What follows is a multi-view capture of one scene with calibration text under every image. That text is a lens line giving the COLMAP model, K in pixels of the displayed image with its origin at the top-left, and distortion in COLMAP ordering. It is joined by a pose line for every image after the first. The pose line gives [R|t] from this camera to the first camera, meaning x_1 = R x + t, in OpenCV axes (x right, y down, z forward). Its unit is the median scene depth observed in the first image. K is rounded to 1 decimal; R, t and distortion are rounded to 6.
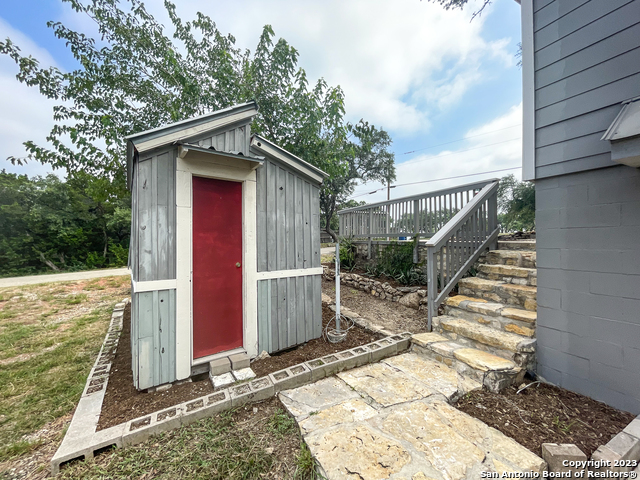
lens RADIAL K [[260.3, 0, 320.4], [0, 260.3, 241.2], [0, 0, 1]] dist [-0.000968, -0.000367]
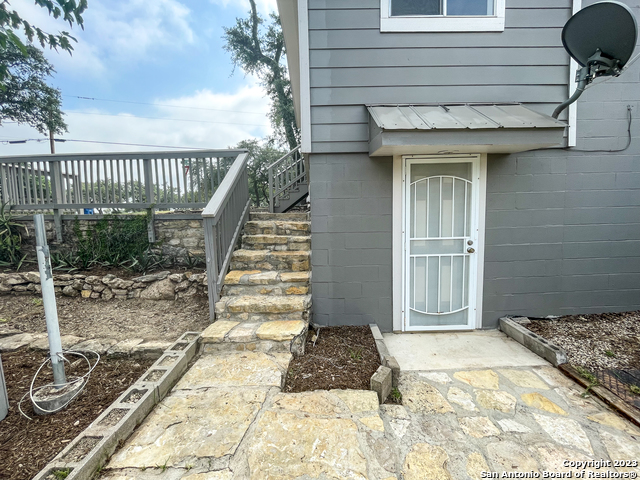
lens RADIAL K [[260.3, 0, 319.7], [0, 260.3, 239.3], [0, 0, 1]] dist [-0.000968, -0.000367]
pose [[0.485360, -0.089634, 0.869708, -0.109954], [0.015336, 0.995451, 0.094035, 0.017039], [-0.874180, -0.032303, 0.484527, 0.312052]]
